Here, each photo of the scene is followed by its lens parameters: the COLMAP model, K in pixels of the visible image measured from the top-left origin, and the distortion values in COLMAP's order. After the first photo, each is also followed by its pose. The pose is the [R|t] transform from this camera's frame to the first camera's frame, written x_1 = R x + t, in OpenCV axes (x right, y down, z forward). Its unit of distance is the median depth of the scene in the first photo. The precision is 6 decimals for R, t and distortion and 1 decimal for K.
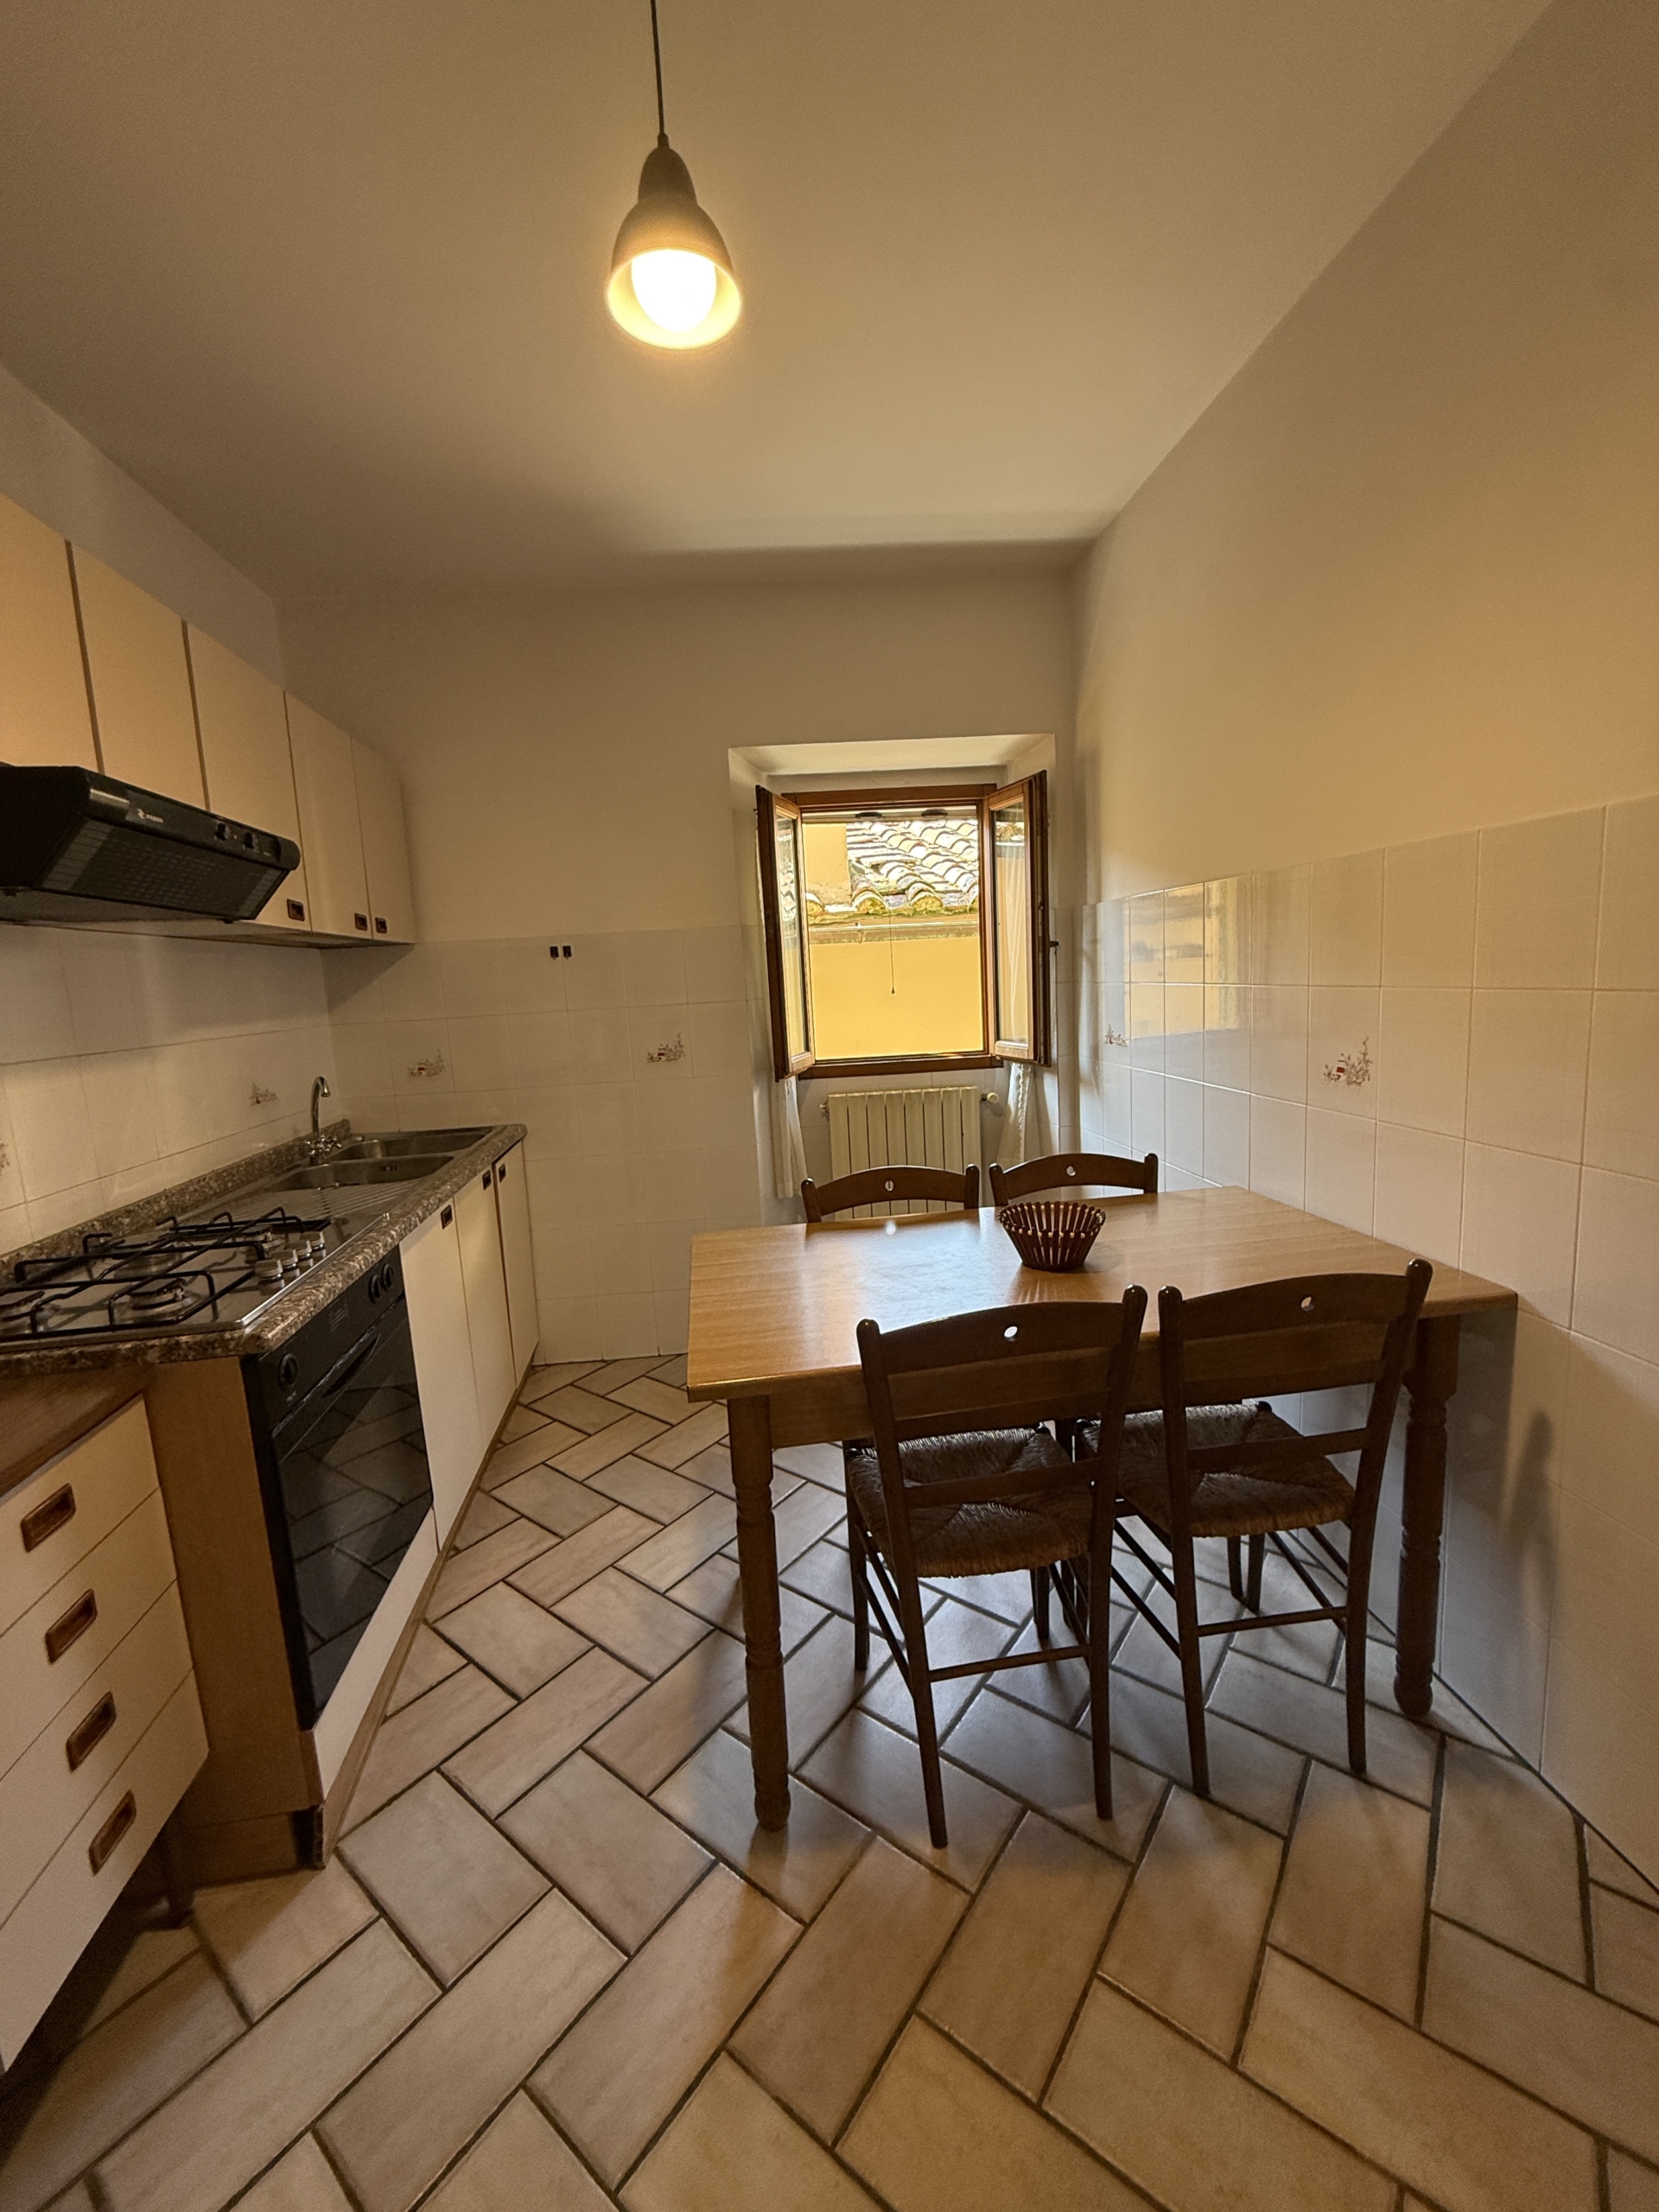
lens RADIAL K [[878.2, 0, 829.5], [0, 878.2, 1106.0], [0, 0, 1]] dist [0.000583, 0.000071]
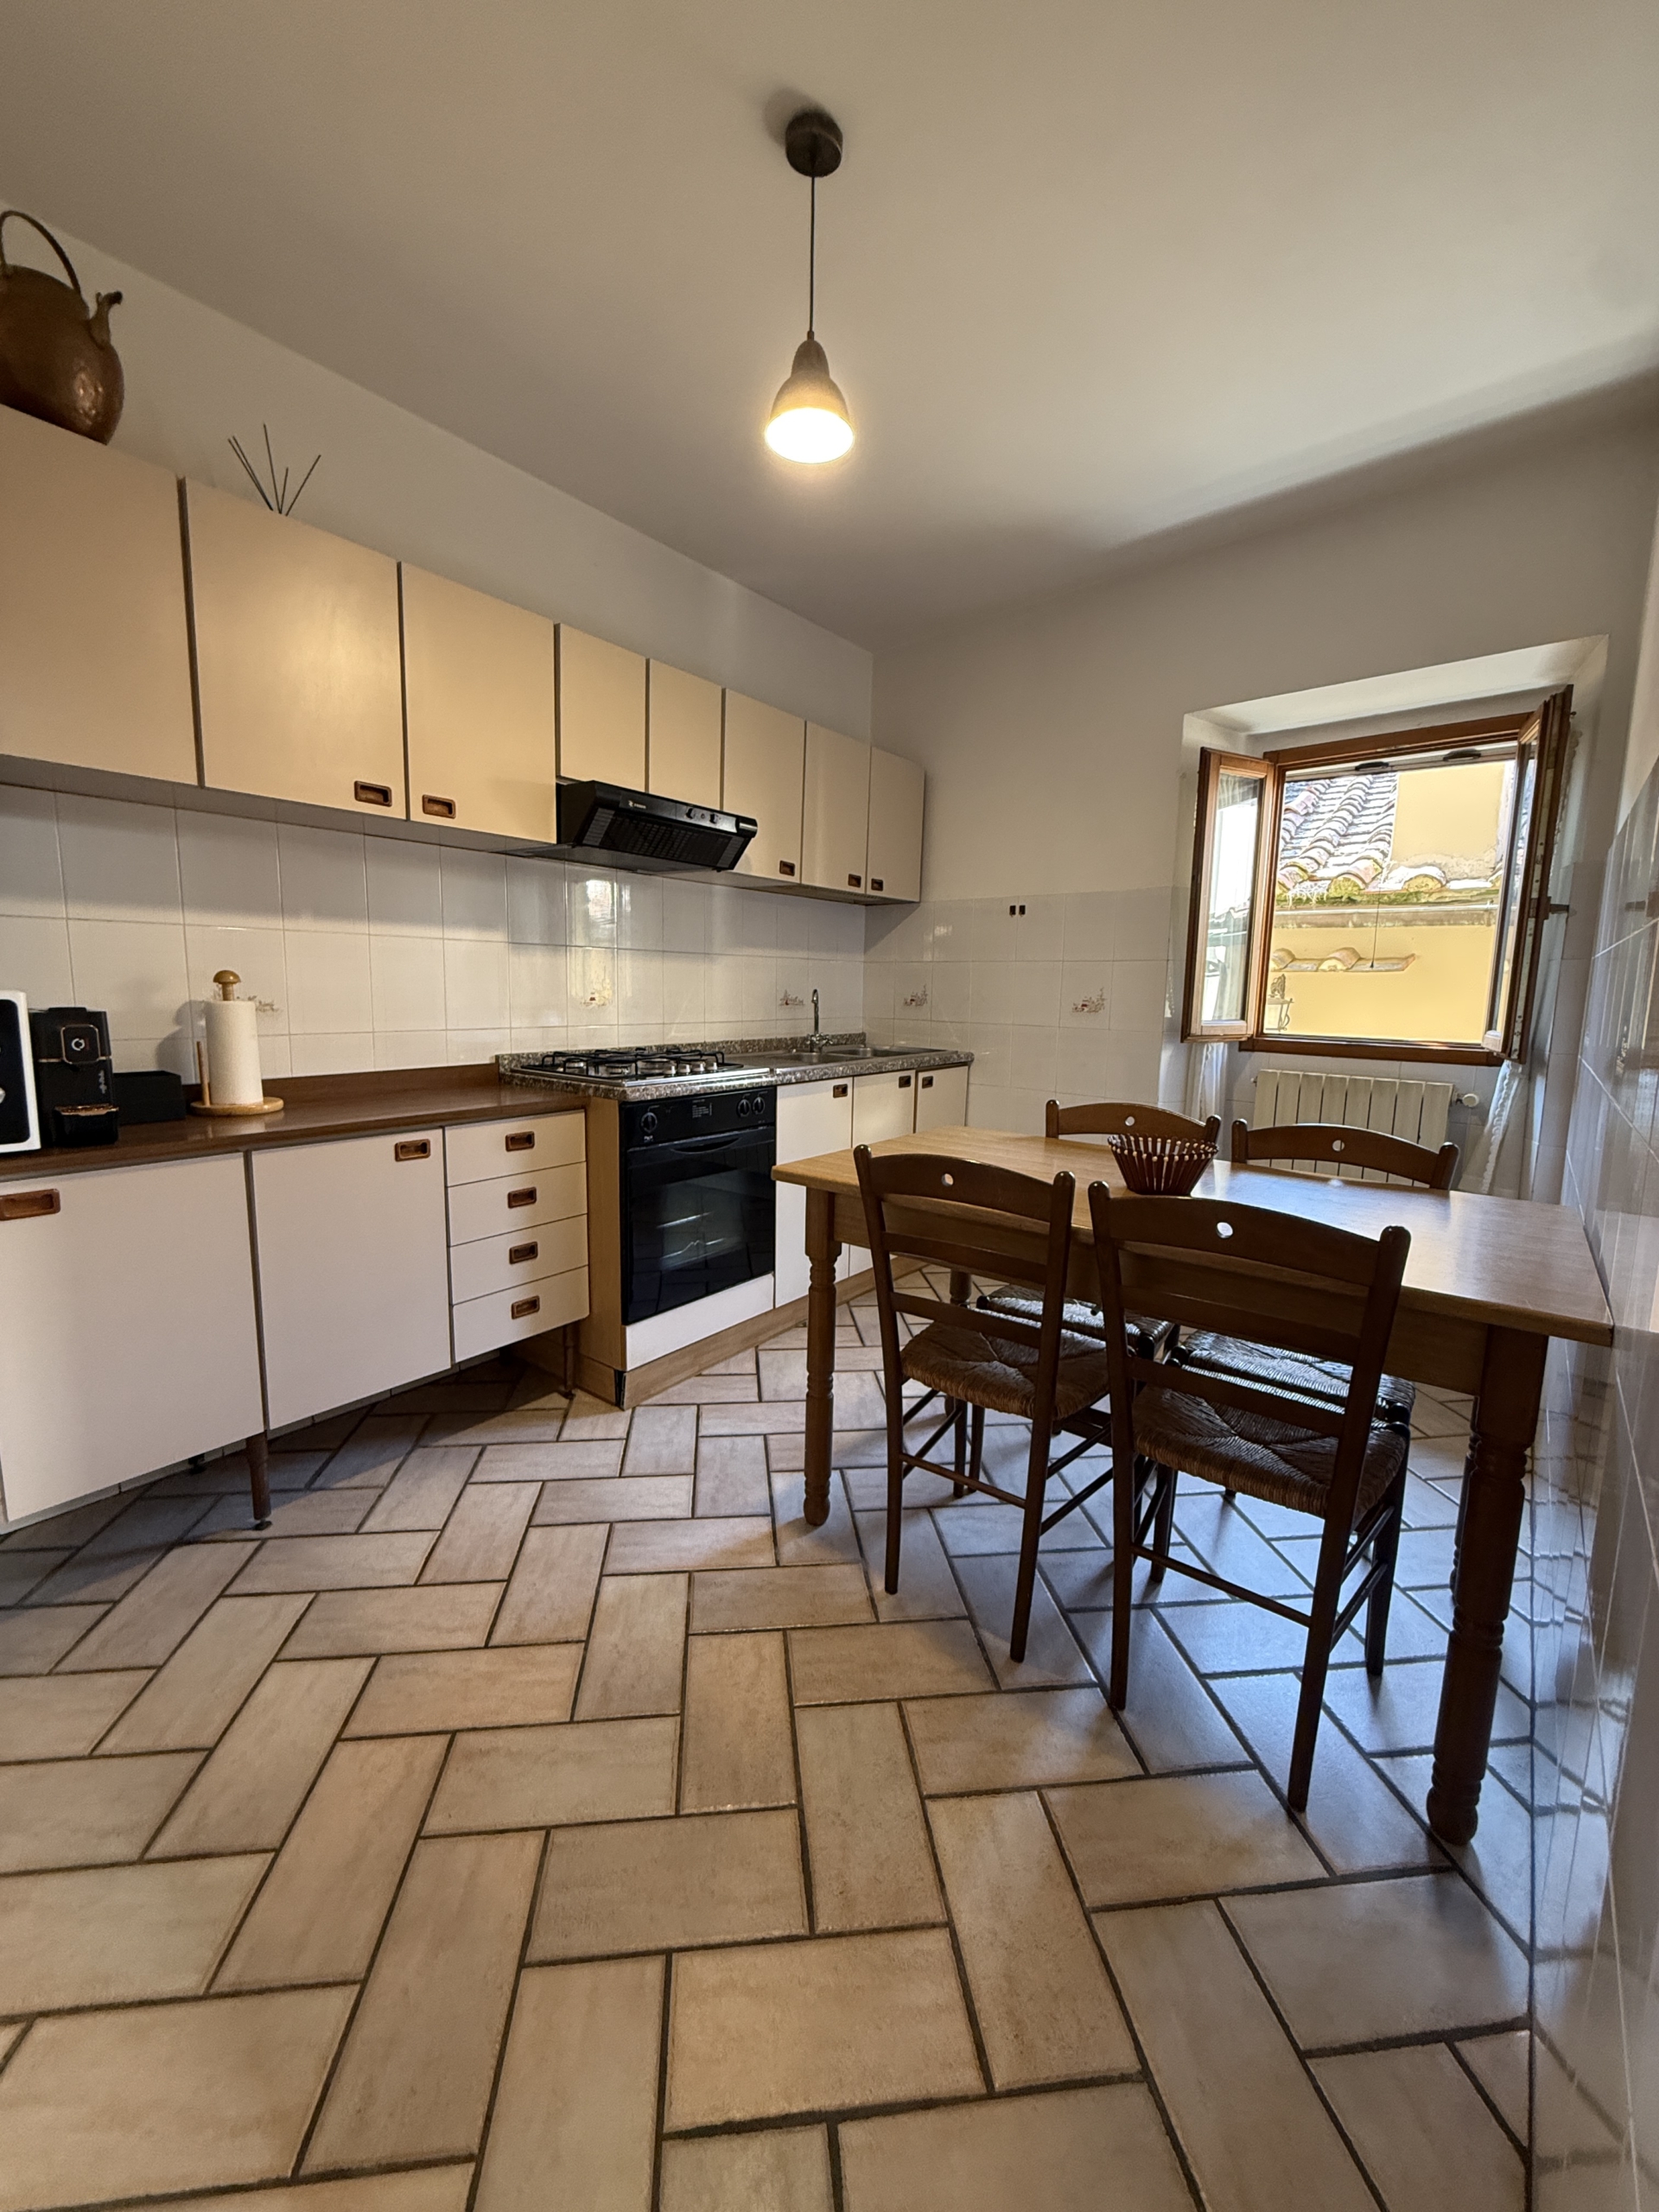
lens RADIAL K [[876.7, 0, 829.5], [0, 876.7, 1106.0], [0, 0, 1]] dist [0.000809, 0.000103]
pose [[0.701854, 0.167205, -0.692419, 0.381088], [-0.163745, 0.983900, 0.071615, 0.040013], [0.693245, 0.063117, 0.717933, 0.000551]]
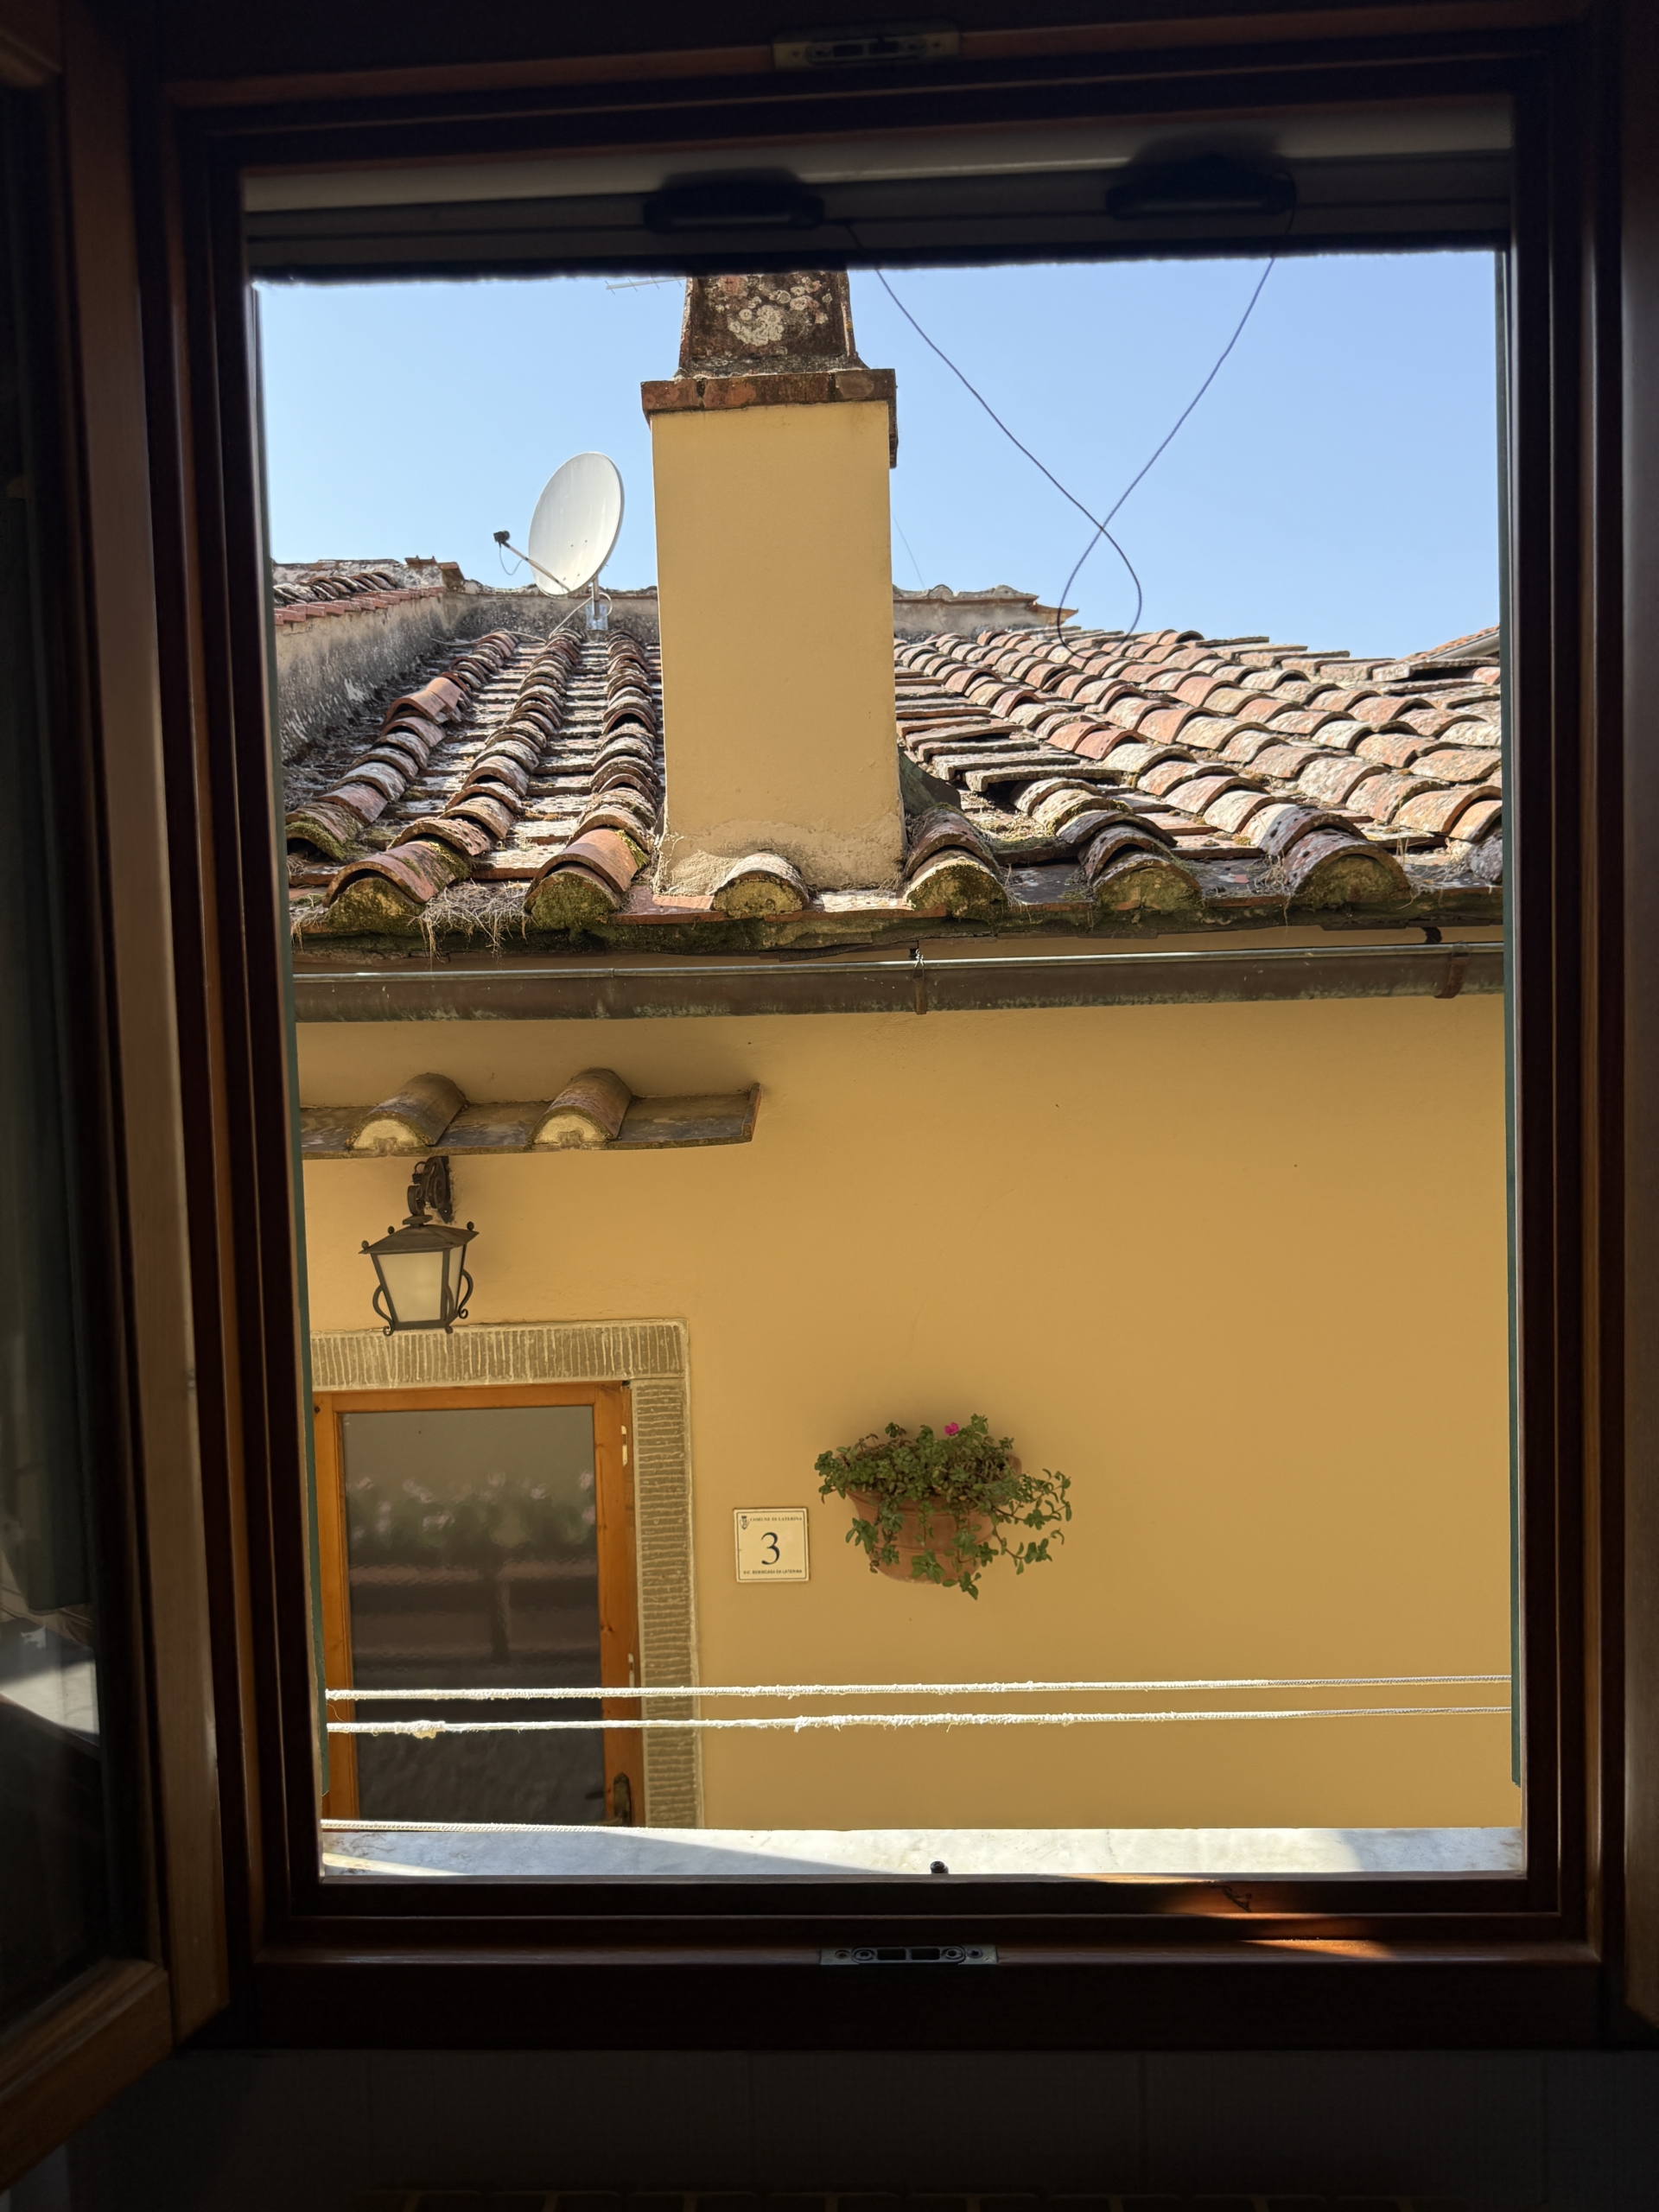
lens RADIAL K [[1599.8, 0, 829.5], [0, 1599.8, 1106.0], [0, 0, 1]] dist [0.047724, -0.000097]
pose [[0.995866, 0.030367, -0.085610, 0.098928], [-0.039321, 0.993702, -0.104928, -0.180196], [0.081885, 0.107860, 0.990788, 0.862961]]
